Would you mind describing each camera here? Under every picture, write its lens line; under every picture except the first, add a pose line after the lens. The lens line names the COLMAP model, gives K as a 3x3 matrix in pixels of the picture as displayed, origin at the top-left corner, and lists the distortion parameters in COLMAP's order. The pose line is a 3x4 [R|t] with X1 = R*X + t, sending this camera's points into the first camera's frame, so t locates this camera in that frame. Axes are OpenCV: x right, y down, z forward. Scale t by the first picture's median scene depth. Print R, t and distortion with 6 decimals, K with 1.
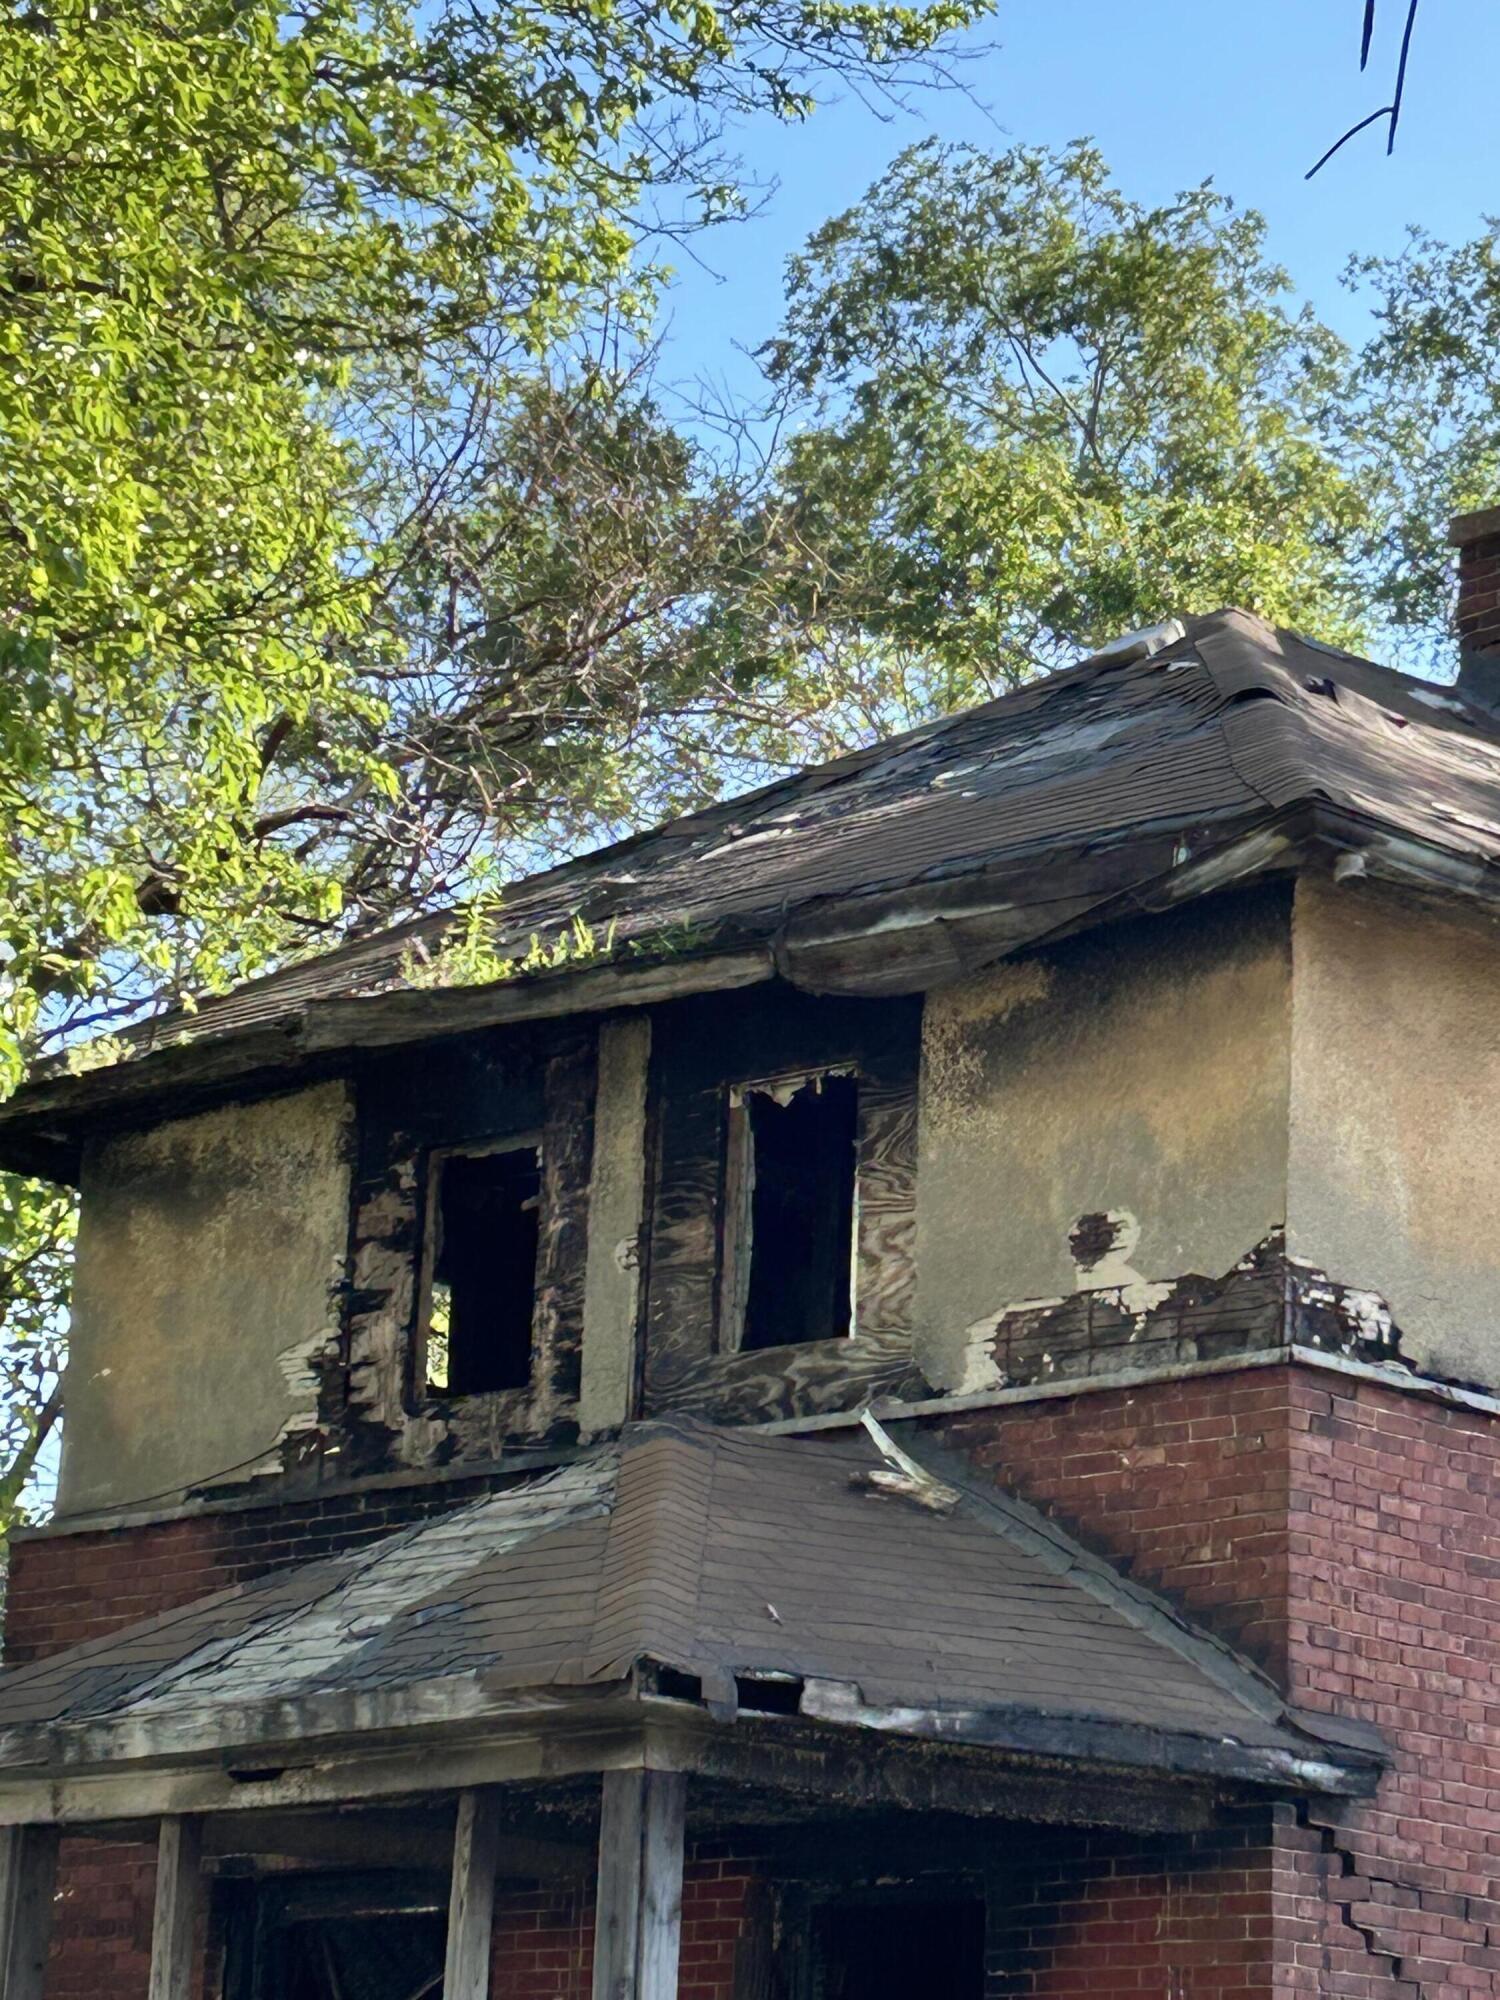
lens RADIAL K [[5660.6, 0, 750.0], [0, 5660.6, 1000.0], [0, 0, 1]] dist [0.164713, 0.057599]
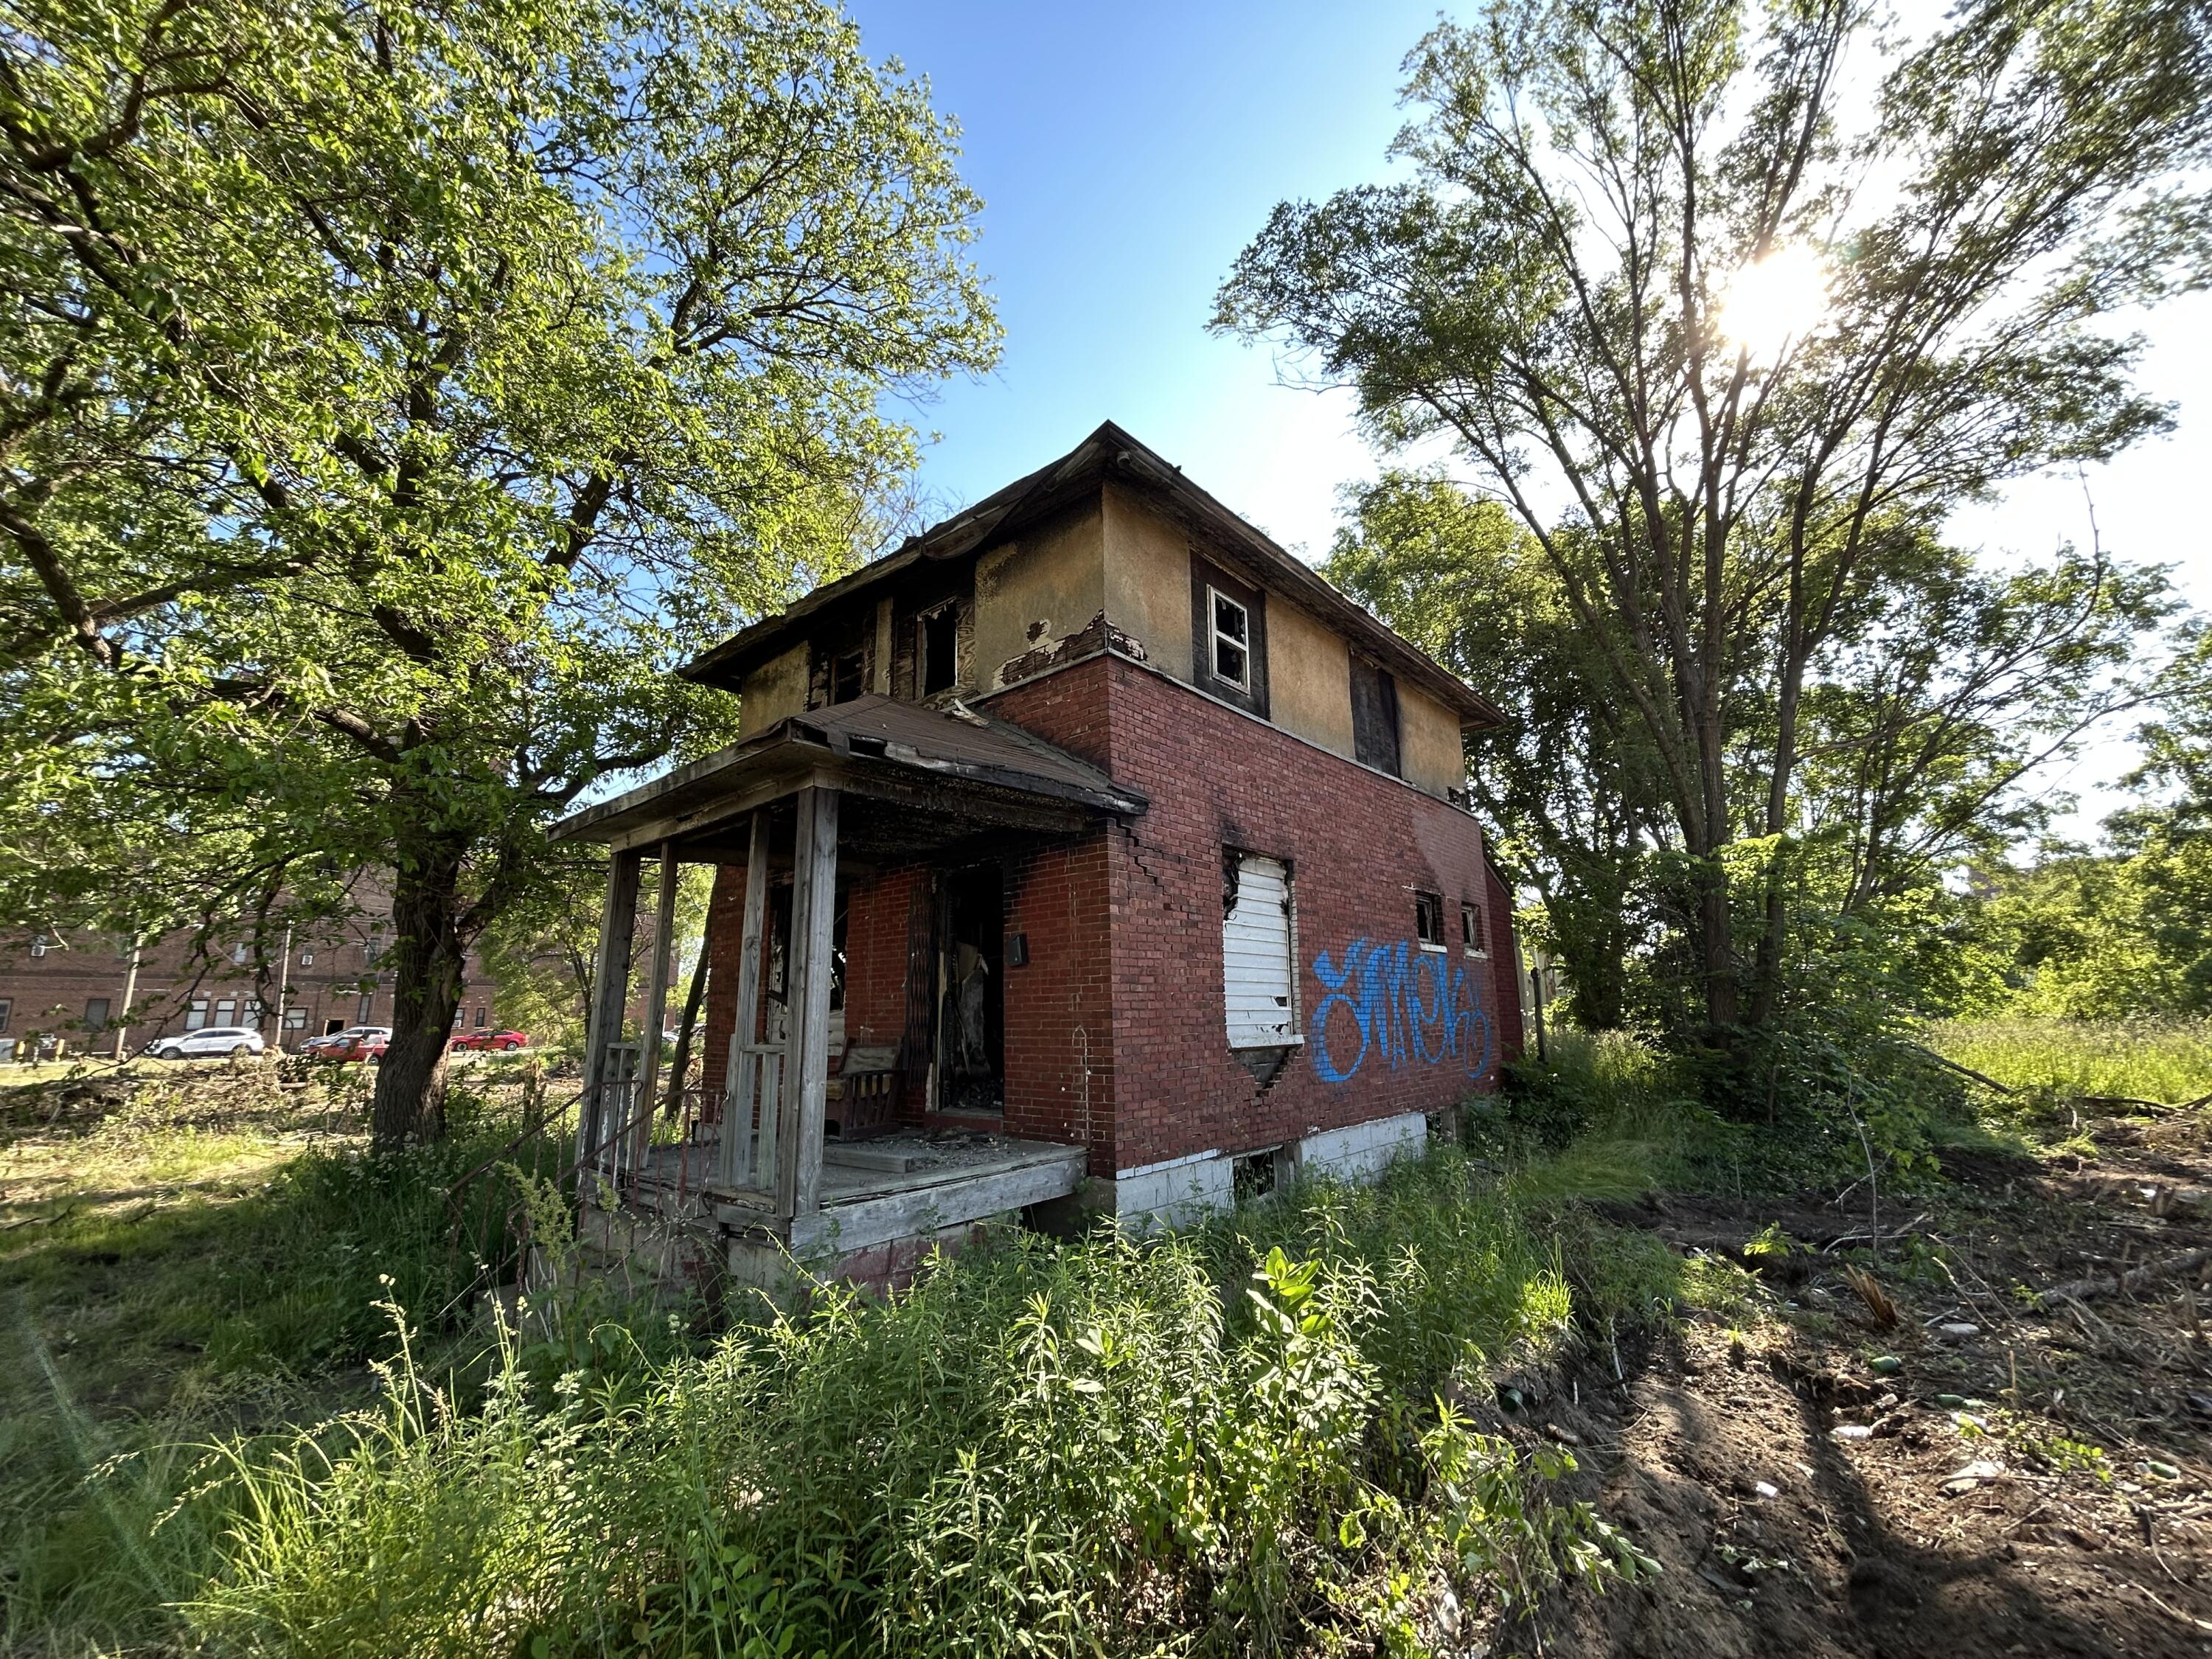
lens RADIAL K [[892.0, 0, 1106.0], [0, 892.0, 829.5], [0, 0, 1]] dist [0.000578, -0.000007]
pose [[0.994673, -0.042954, 0.093700, 0.050109], [0.039030, 0.998298, 0.043322, 0.120853], [-0.095402, -0.039434, 0.994657, 0.561056]]
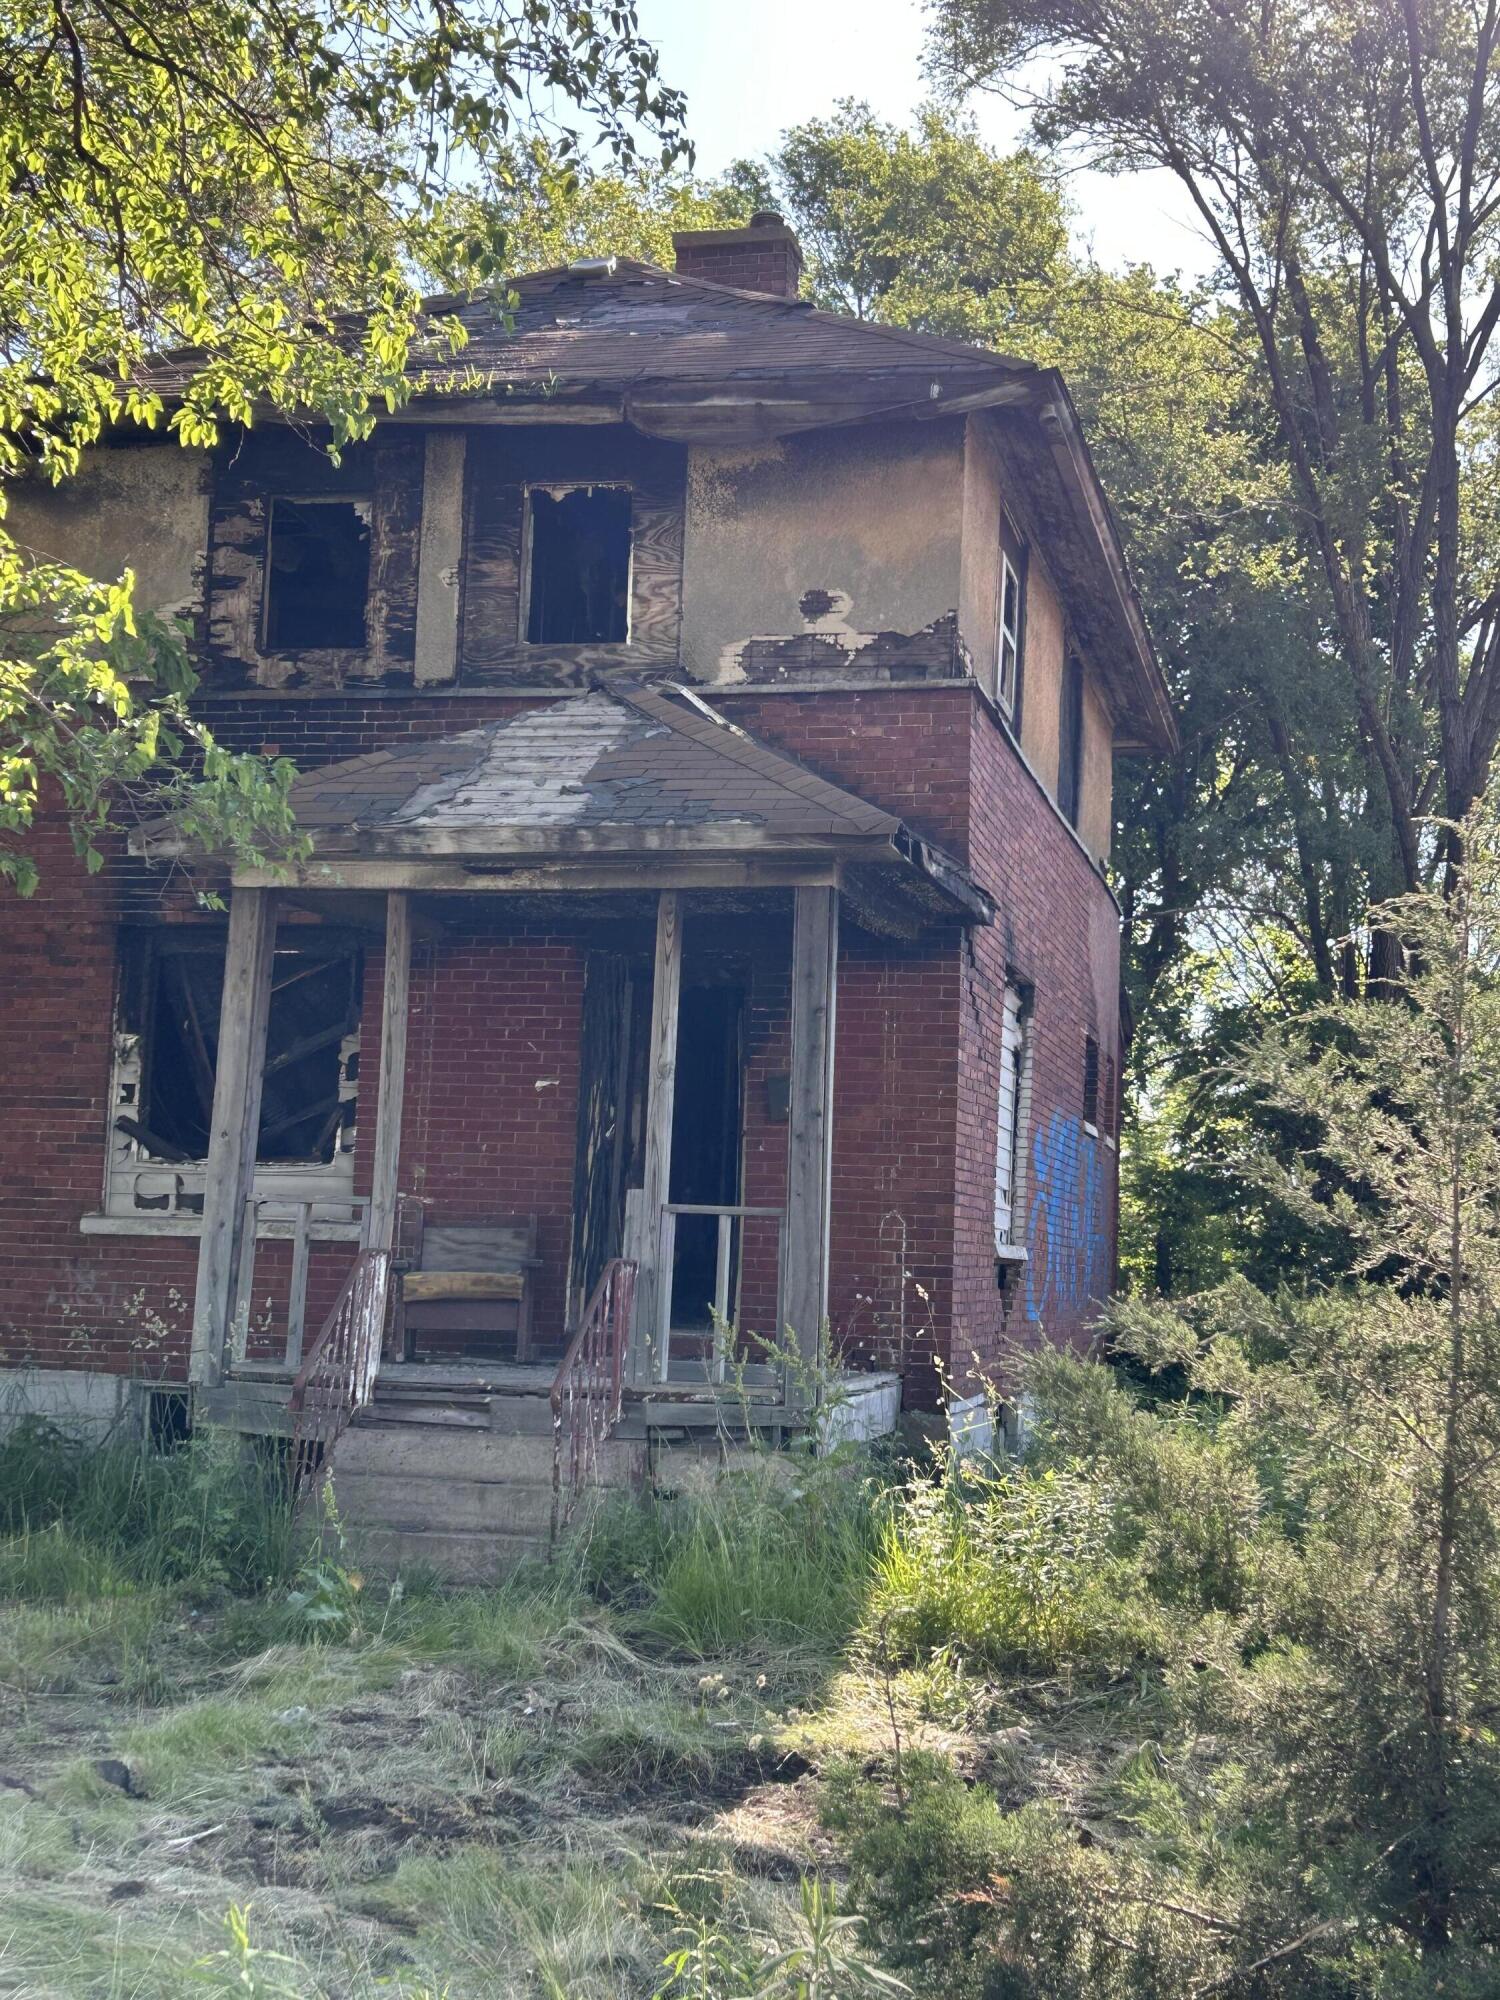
lens RADIAL K [[2534.2, 0, 750.0], [0, 2534.2, 1000.0], [0, 0, 1]] dist [0.121901, -0.013908]
pose [[0.846408, 0.048961, 0.530280, -0.369694], [-0.136264, 0.982527, 0.126780, 0.065617], [-0.514807, -0.179565, 0.838290, 0.326320]]
